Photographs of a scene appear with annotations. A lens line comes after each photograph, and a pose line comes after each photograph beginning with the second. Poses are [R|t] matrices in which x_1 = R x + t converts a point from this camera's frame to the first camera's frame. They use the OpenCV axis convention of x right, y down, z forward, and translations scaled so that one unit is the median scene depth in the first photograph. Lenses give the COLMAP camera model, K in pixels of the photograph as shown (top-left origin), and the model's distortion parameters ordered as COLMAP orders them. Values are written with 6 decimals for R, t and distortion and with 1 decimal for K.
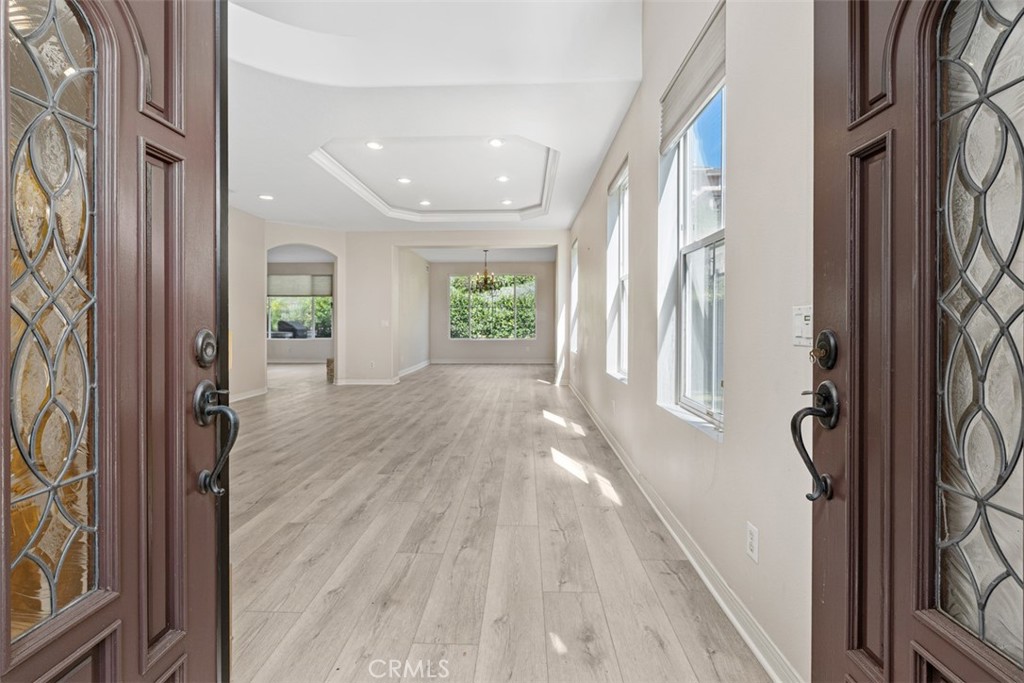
lens RADIAL K [[449.5, 0, 510.1], [0, 449.5, 323.7], [0, 0, 1]] dist [-0.000031, 0.000930]
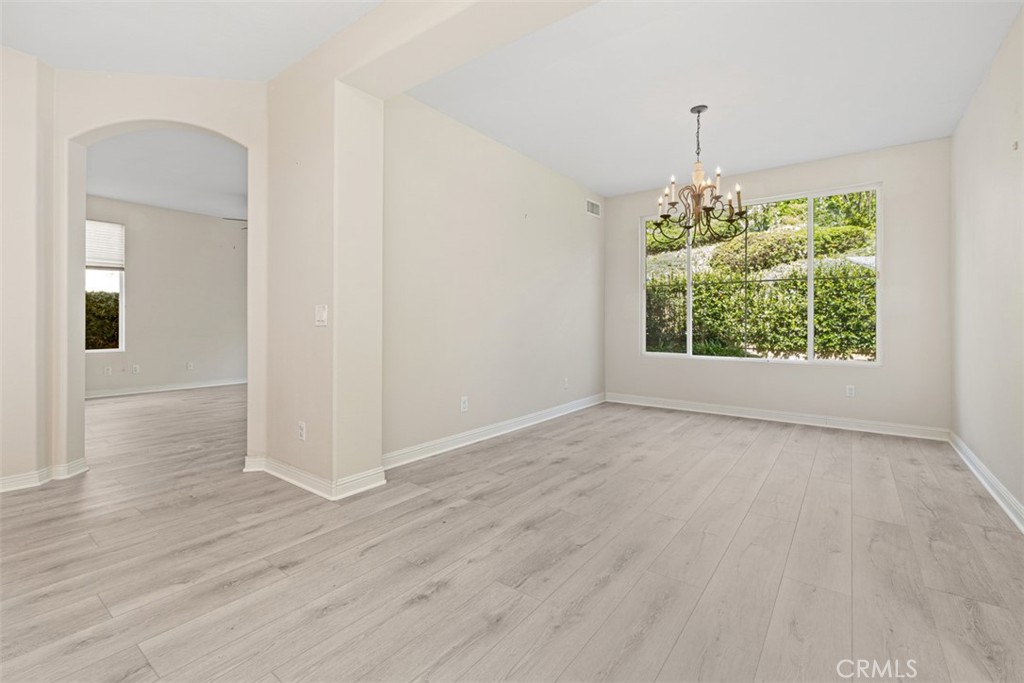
lens RADIAL K [[449.5, 0, 507.8], [0, 449.5, 317.6], [0, 0, 1]] dist [-0.000031, 0.000930]
pose [[0.814542, 0.001141, -0.580103, 0.048102], [-0.008746, 0.999909, -0.010315, 0.005333], [0.580038, 0.013476, 0.814478, 1.063079]]
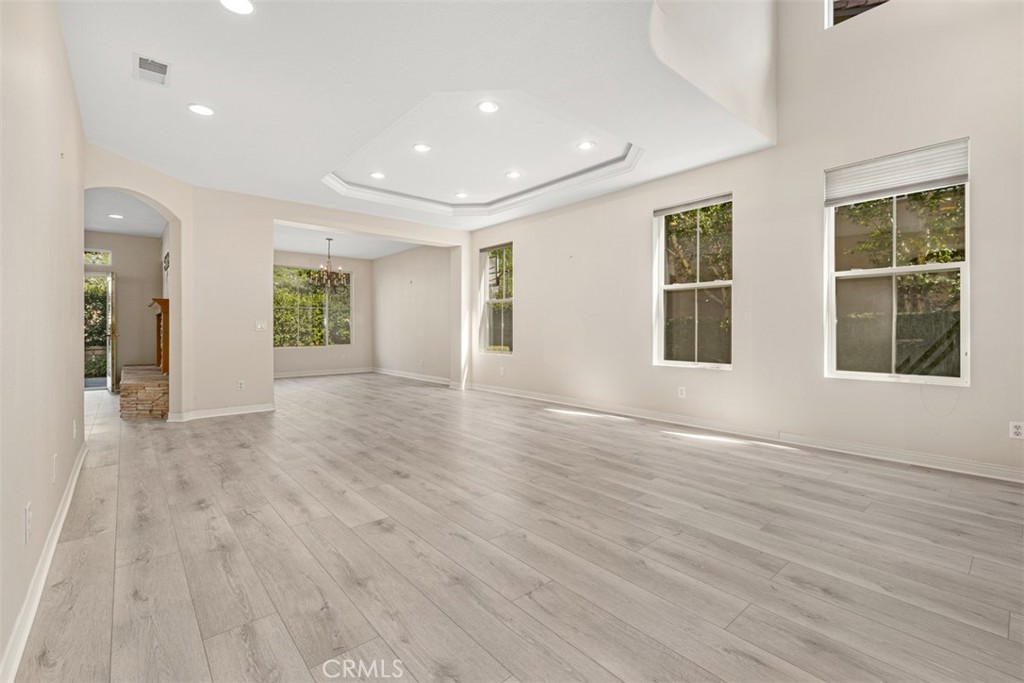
lens RADIAL K [[449.5, 0, 508.7], [0, 449.5, 331.1], [0, 0, 1]] dist [-0.000031, 0.000930]
pose [[0.732529, -0.003276, 0.680727, -0.637036], [0.002318, 0.999995, 0.002318, 0.010018], [-0.680731, -0.000119, 0.732533, 0.281013]]
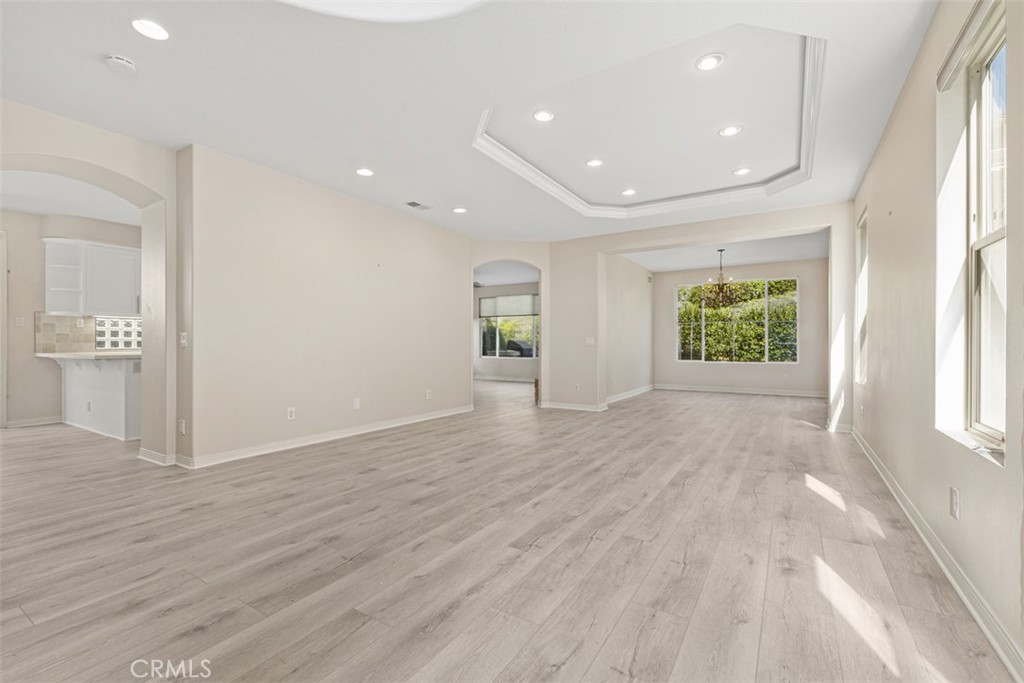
lens RADIAL K [[449.5, 0, 506.4], [0, 449.5, 341.0], [0, 0, 1]] dist [-0.000031, 0.000930]
pose [[0.862016, -0.001876, -0.506877, 0.035508], [-0.002383, 0.999967, -0.007754, 0.008301], [0.506875, 0.007892, 0.861984, 0.210527]]
